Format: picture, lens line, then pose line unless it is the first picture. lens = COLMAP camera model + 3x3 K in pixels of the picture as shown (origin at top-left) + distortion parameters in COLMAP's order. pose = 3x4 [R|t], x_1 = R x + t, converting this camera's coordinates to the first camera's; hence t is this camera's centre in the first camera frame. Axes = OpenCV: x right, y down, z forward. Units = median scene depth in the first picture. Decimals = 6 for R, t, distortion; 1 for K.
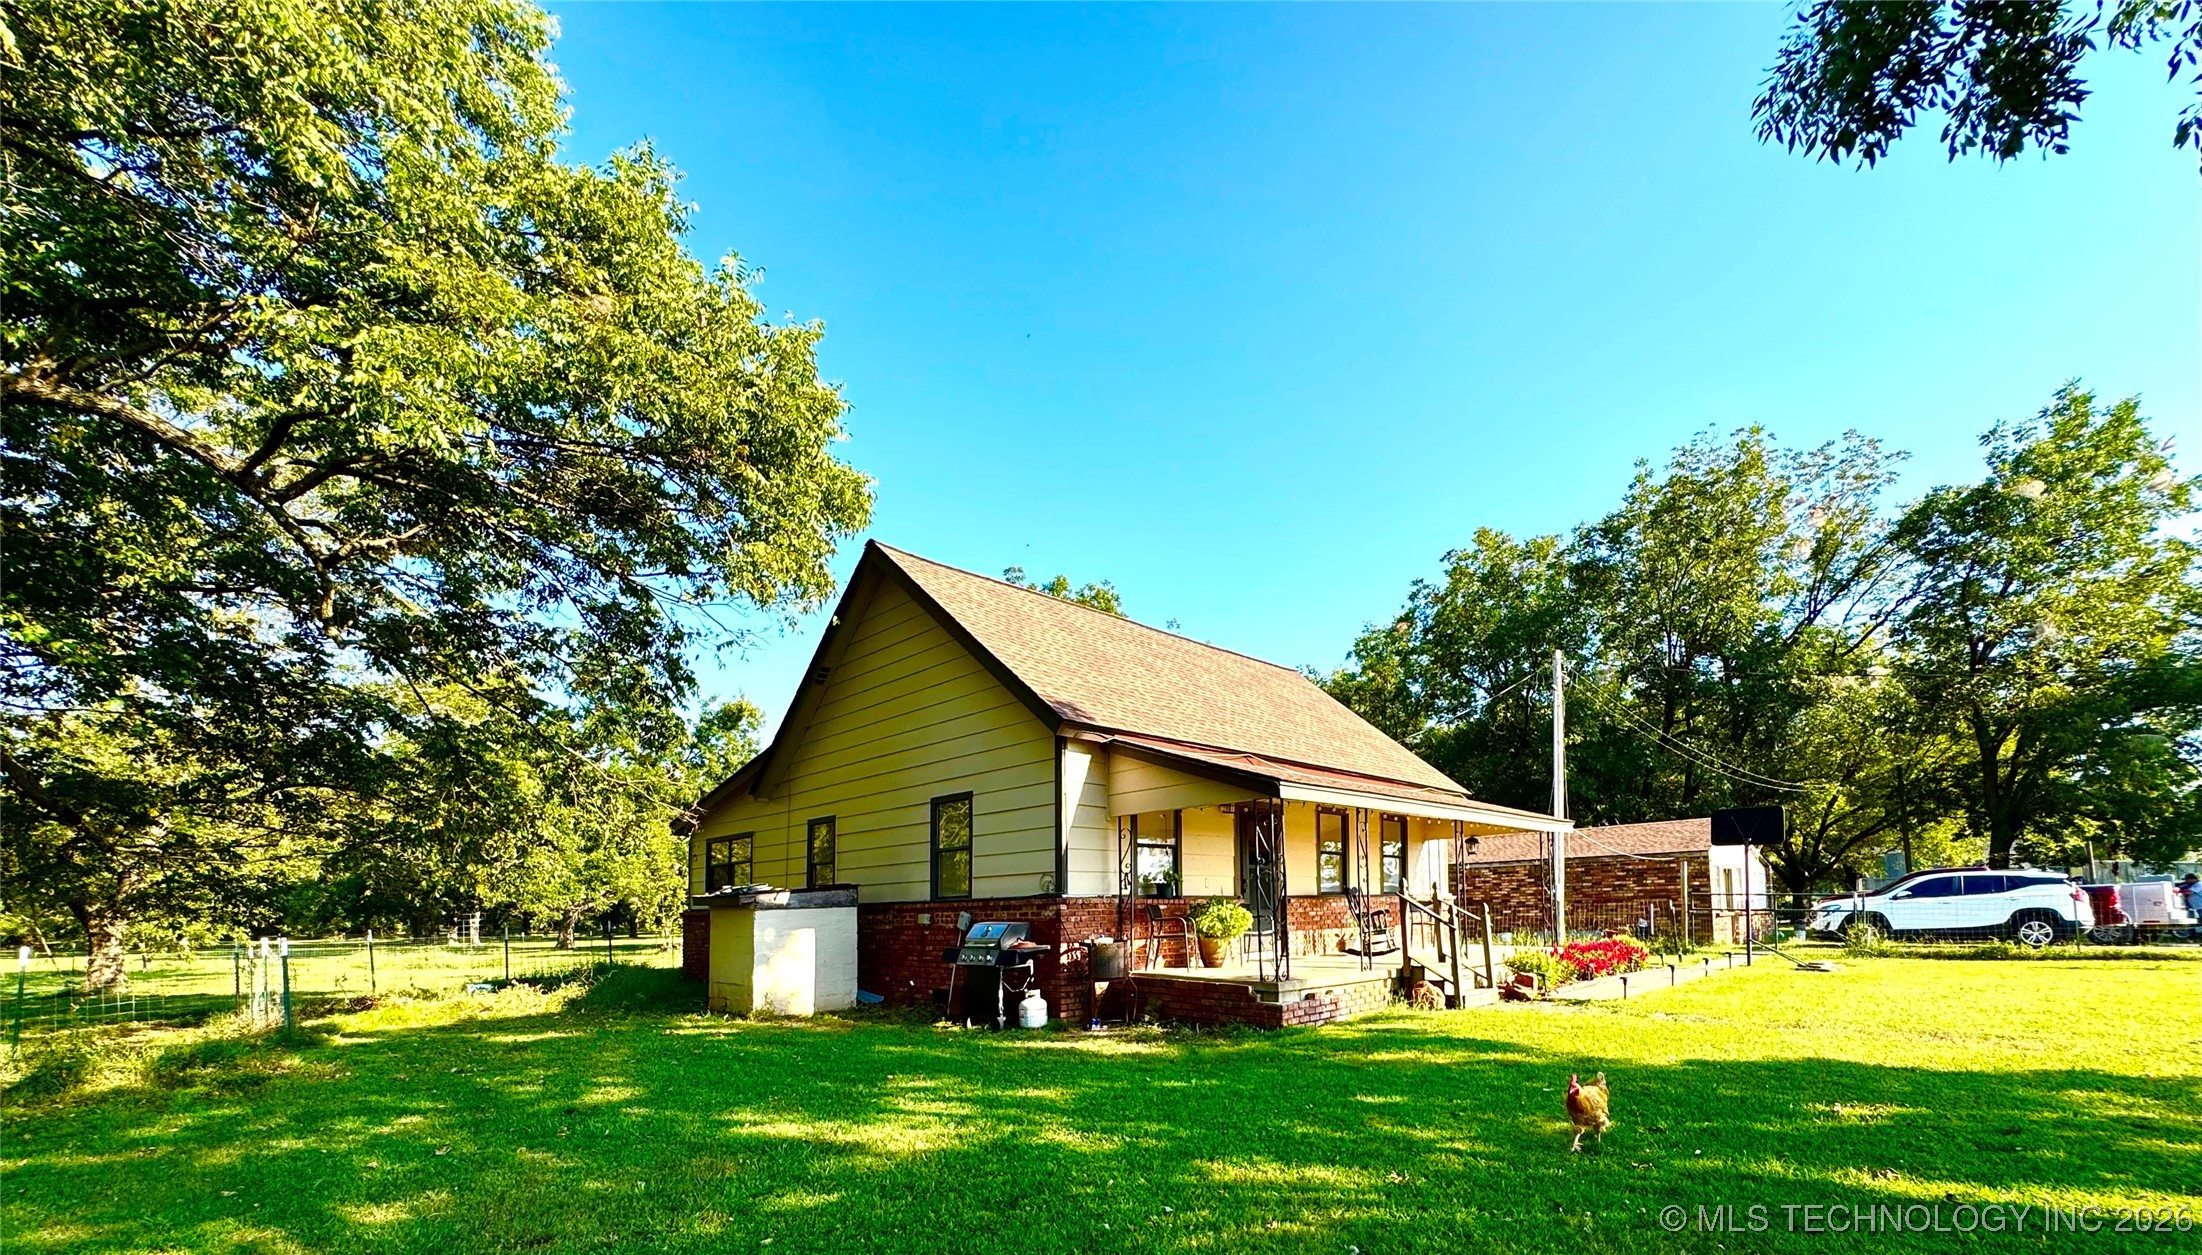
lens RADIAL K [[909.9, 0, 1145.4], [0, 909.9, 850.4], [0, 0, 1]] dist [-0.000251, 0.000056]
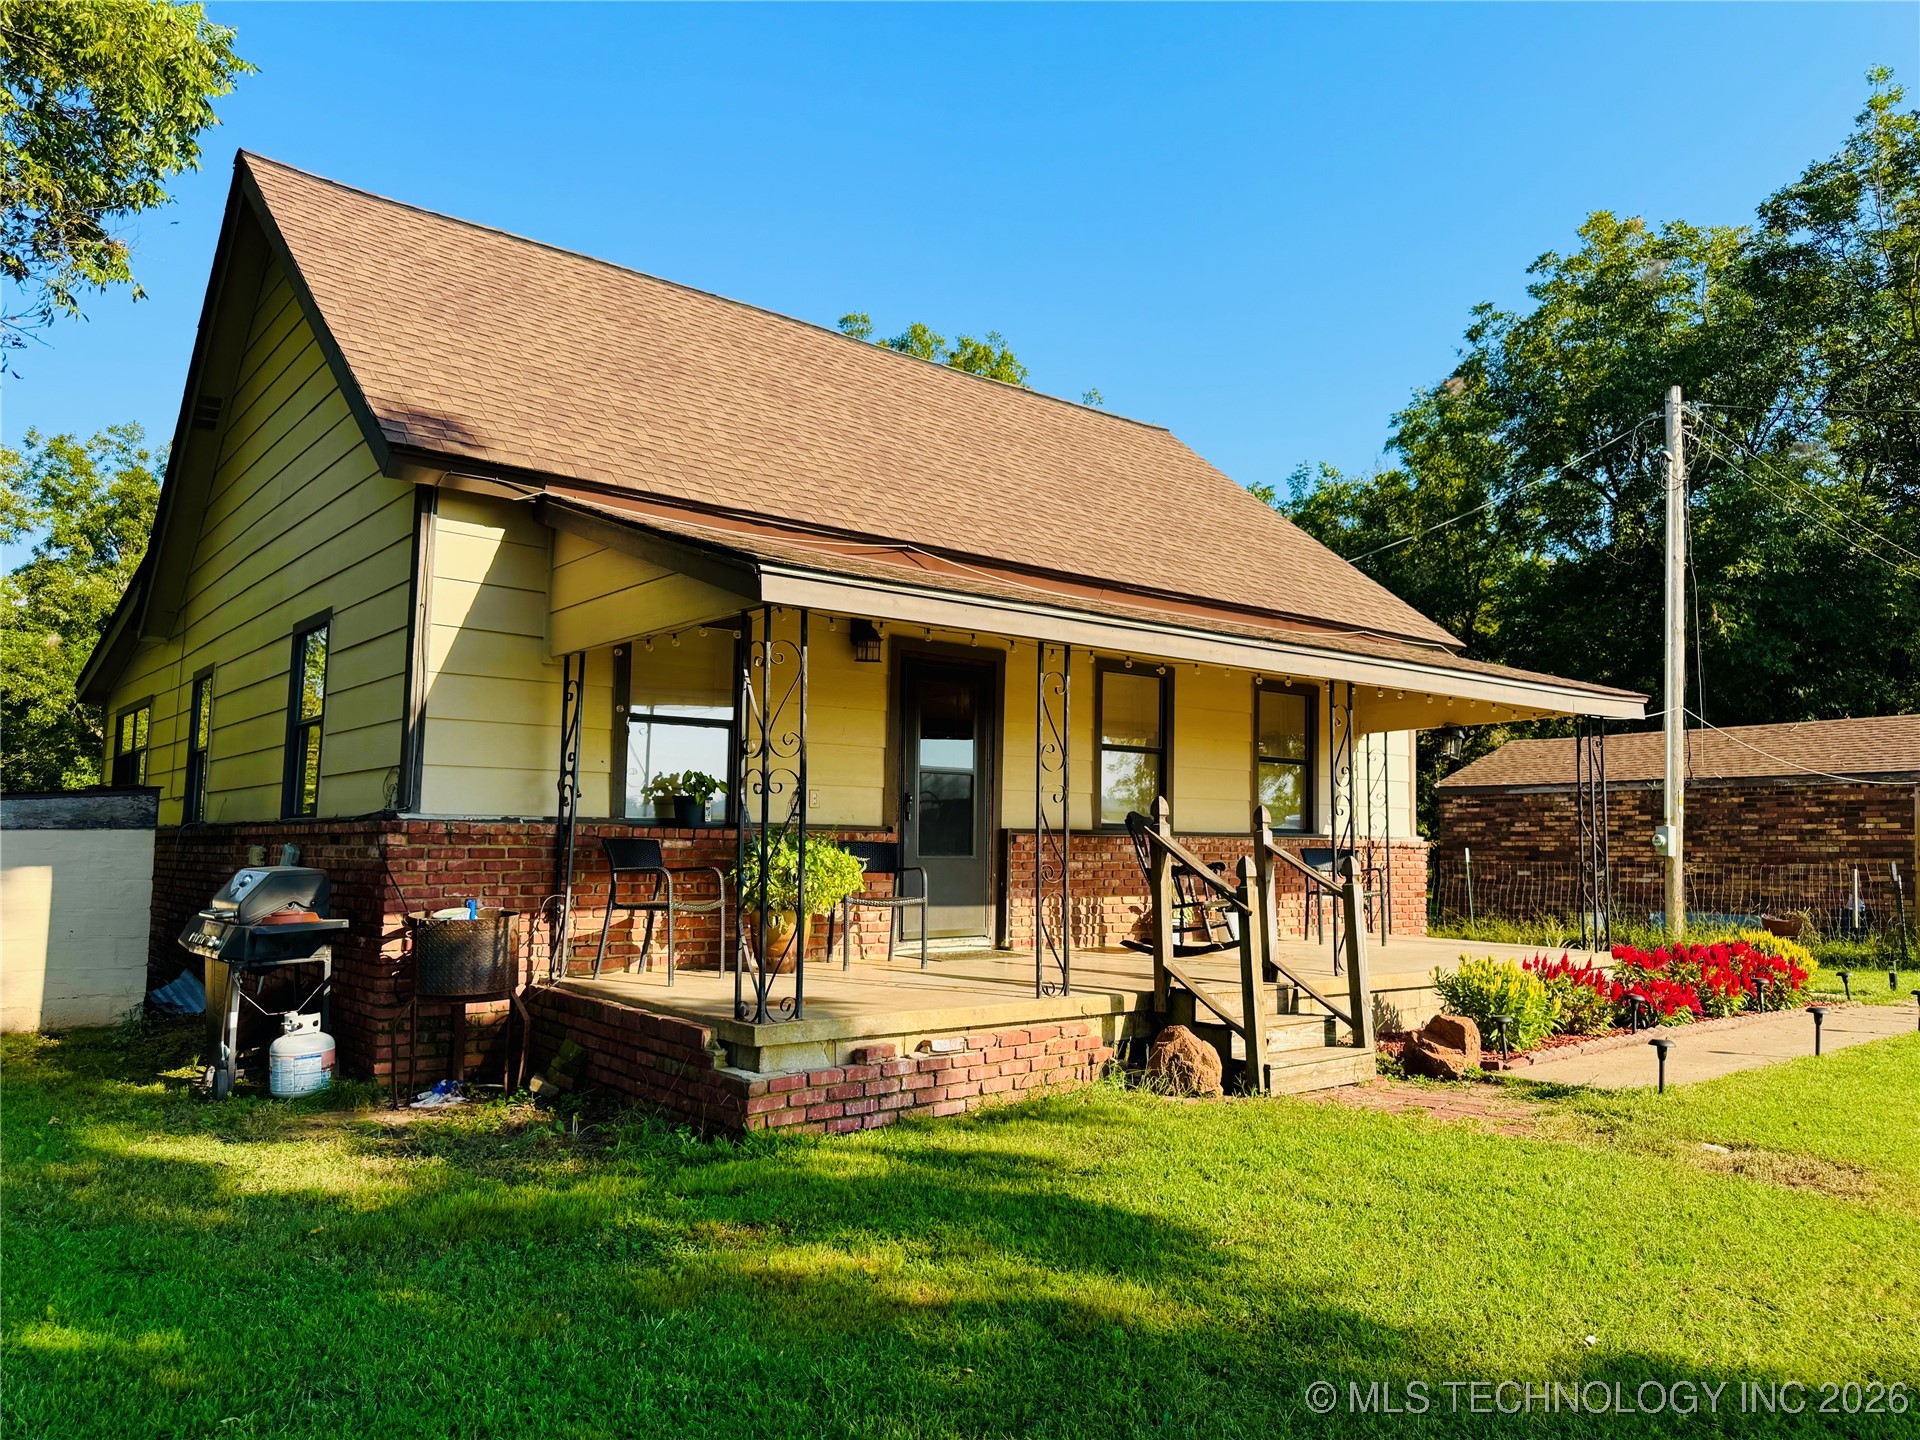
lens RADIAL K [[1345.1, 0, 964.1], [0, 1345.1, 722.8], [0, 0, 1]] dist [0.024378, -0.024051]
pose [[0.991534, 0.017461, -0.128668, 0.191299], [-0.021027, 0.999430, -0.026411, 0.009148], [0.128134, 0.028893, 0.991336, 0.218032]]
